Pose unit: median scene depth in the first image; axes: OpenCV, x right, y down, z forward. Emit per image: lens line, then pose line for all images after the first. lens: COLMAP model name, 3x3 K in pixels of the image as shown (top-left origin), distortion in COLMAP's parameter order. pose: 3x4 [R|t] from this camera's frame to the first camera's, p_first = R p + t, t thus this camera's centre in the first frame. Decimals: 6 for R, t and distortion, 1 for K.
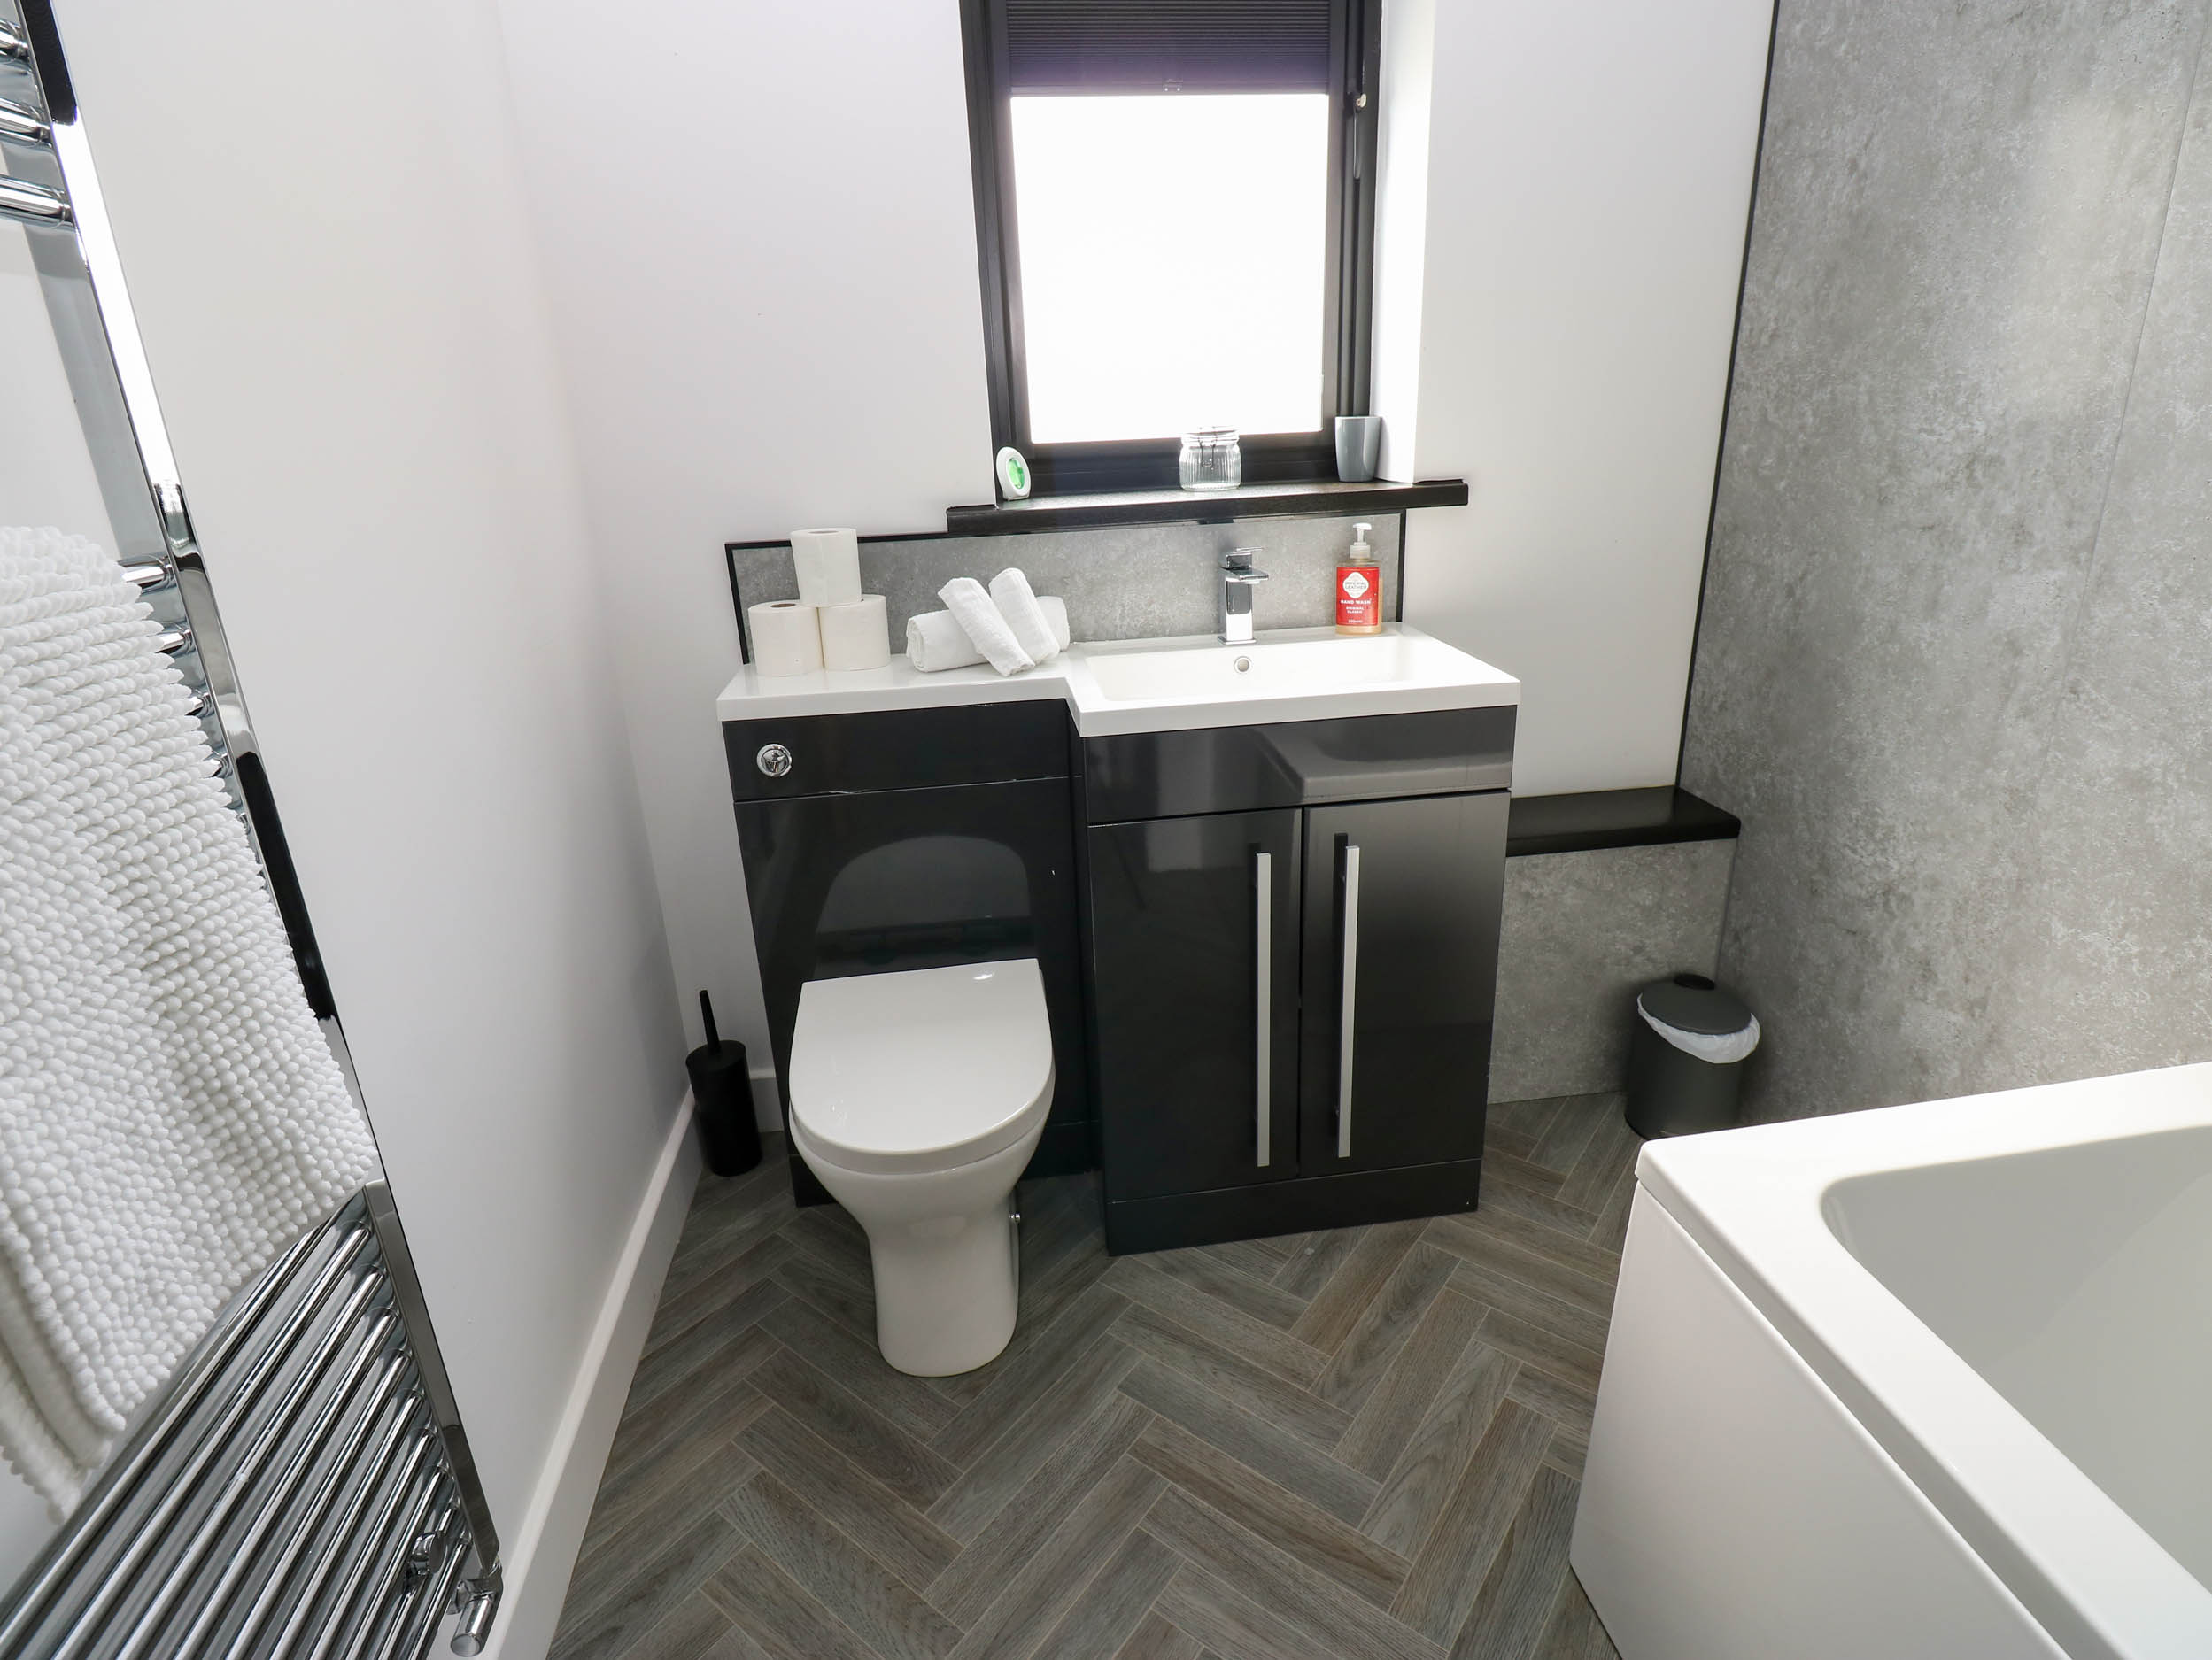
lens RADIAL K [[1177.4, 0, 1131.8], [0, 1177.4, 824.8], [0, 0, 1]] dist [0.000604, -0.016928]
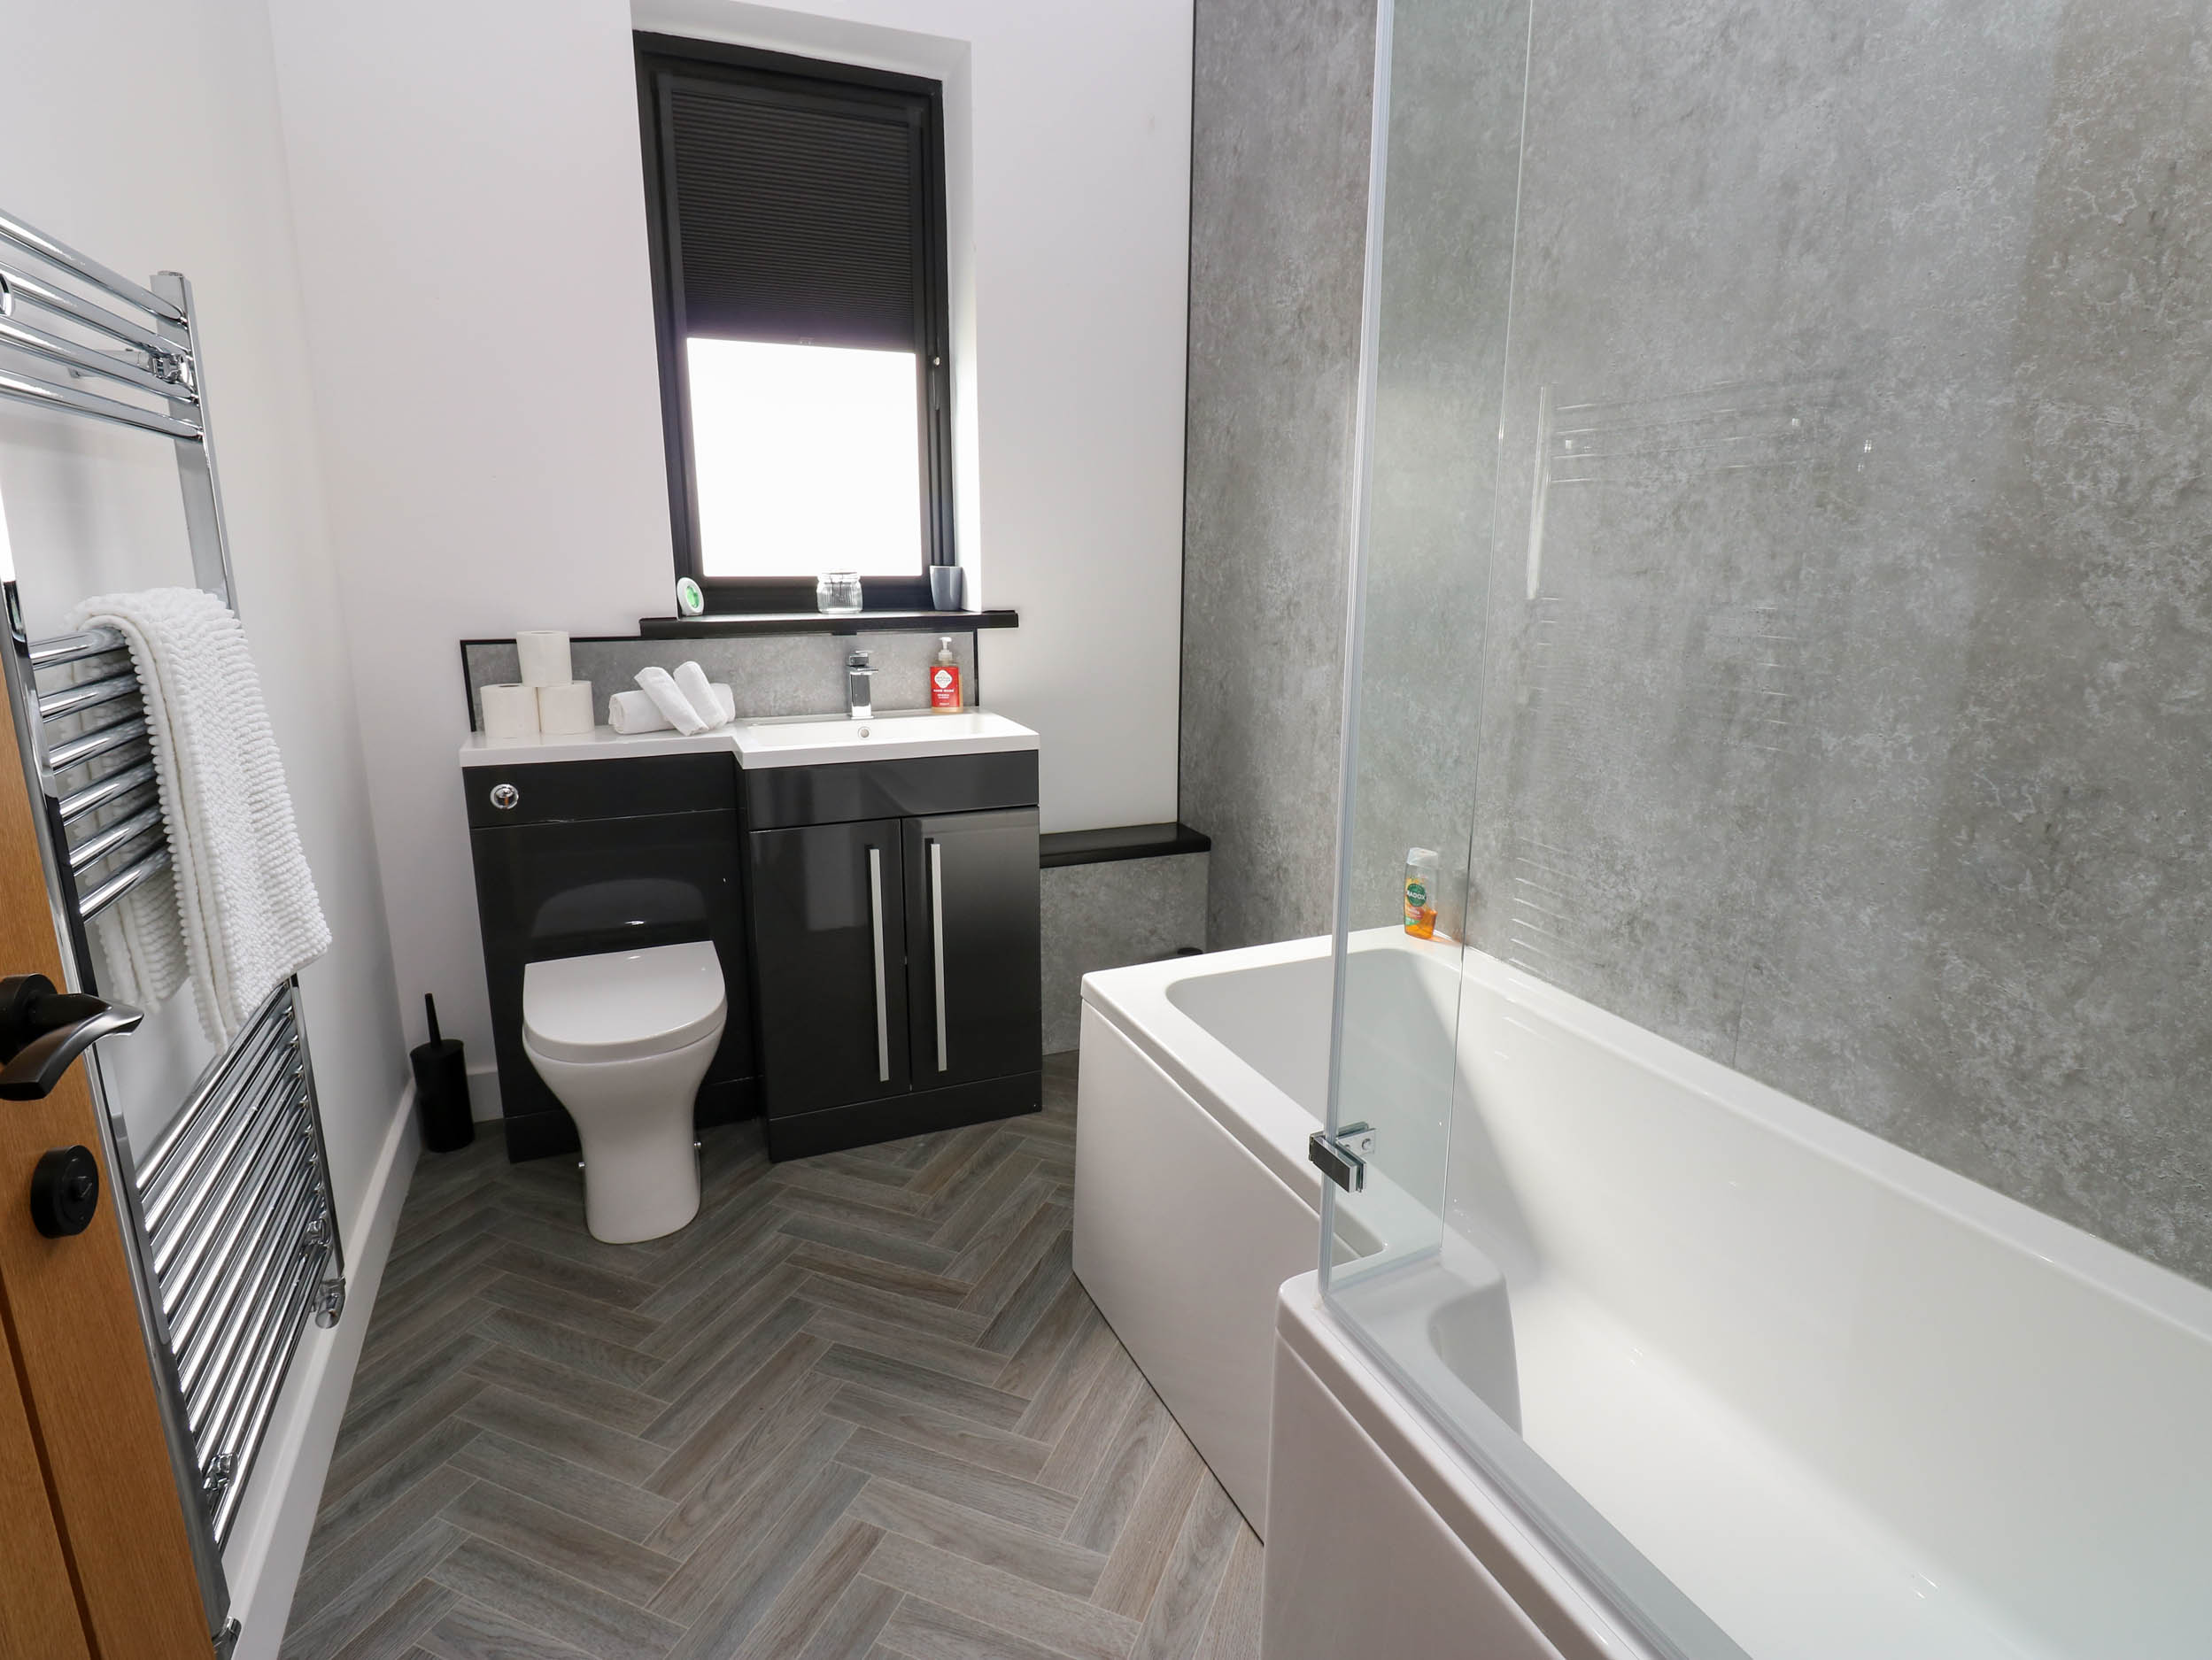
lens RADIAL K [[1177.4, 0, 1131.8], [0, 1177.4, 824.8], [0, 0, 1]] dist [0.000604, -0.016928]
pose [[0.963771, -0.017508, 0.266155, 0.027336], [0.048638, 0.992649, -0.110825, 0.156634], [-0.262258, 0.119755, 0.957538, -0.456065]]
